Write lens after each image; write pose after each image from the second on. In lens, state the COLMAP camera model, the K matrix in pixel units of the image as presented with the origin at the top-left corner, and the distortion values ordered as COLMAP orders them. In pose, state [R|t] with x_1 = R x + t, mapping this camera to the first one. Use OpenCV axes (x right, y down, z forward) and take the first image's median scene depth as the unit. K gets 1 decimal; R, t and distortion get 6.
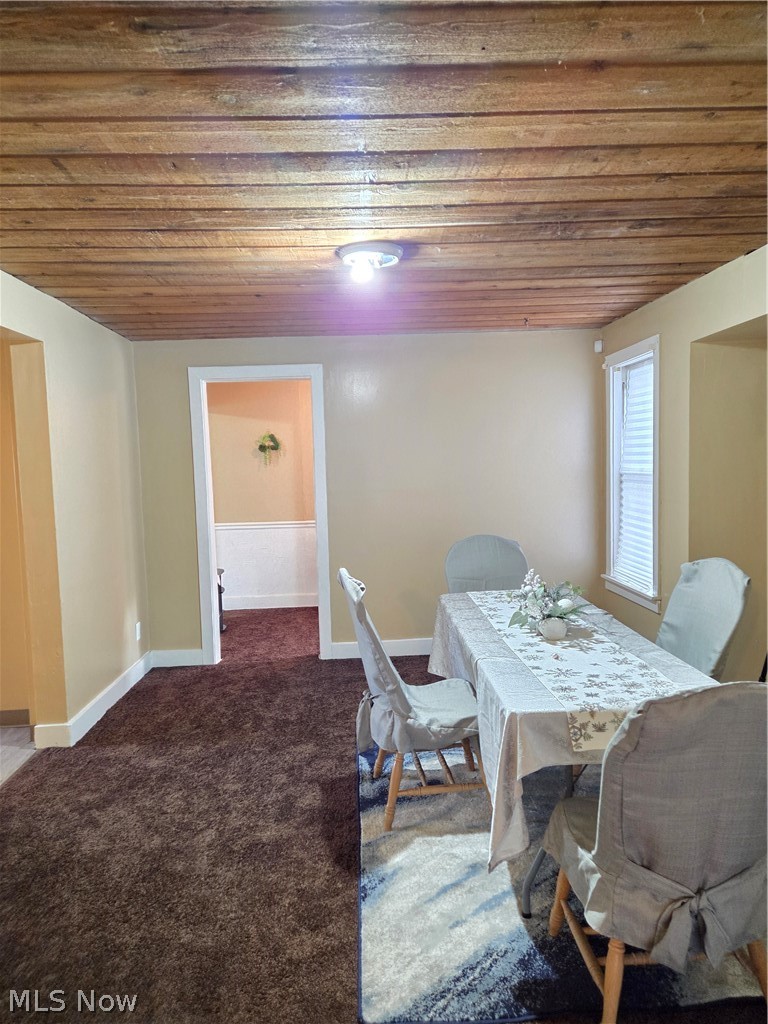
lens RADIAL K [[687.6, 0, 387.1], [0, 687.6, 509.9], [0, 0, 1]] dist [0.002251, -0.001566]
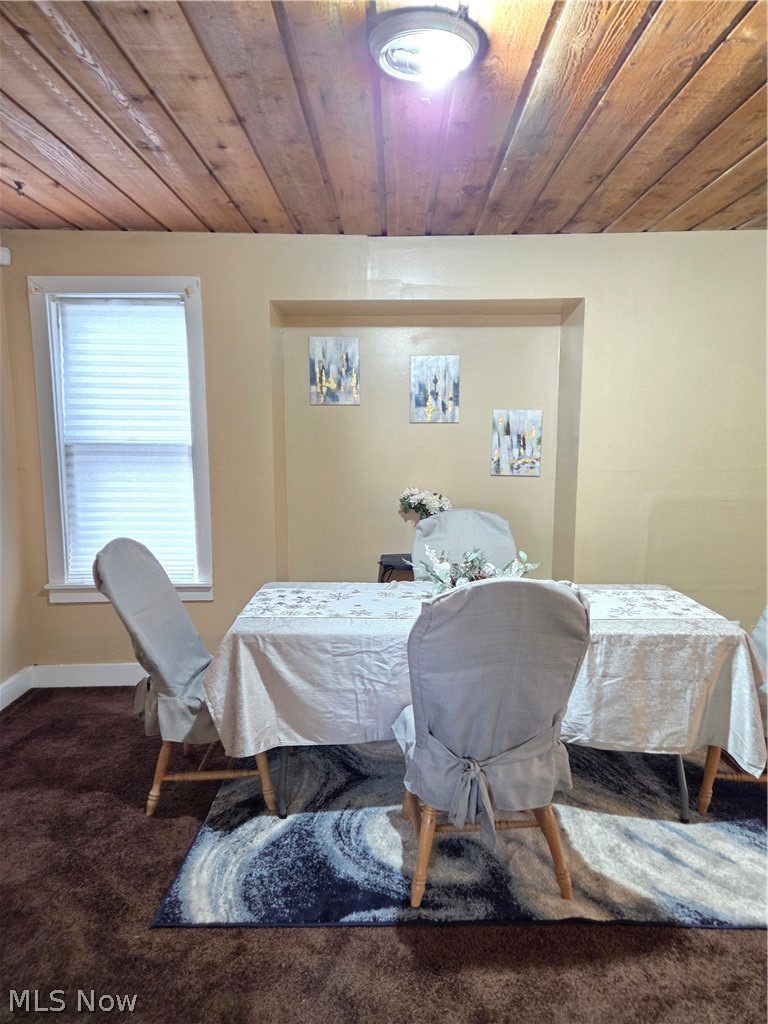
lens RADIAL K [[687.6, 0, 390.3], [0, 687.6, 518.5], [0, 0, 1]] dist [0.002251, -0.001566]
pose [[0.037340, -0.099714, 0.994315, -0.702657], [0.064381, 0.993182, 0.097183, -0.034784], [-0.997227, 0.060387, 0.043505, 1.113316]]
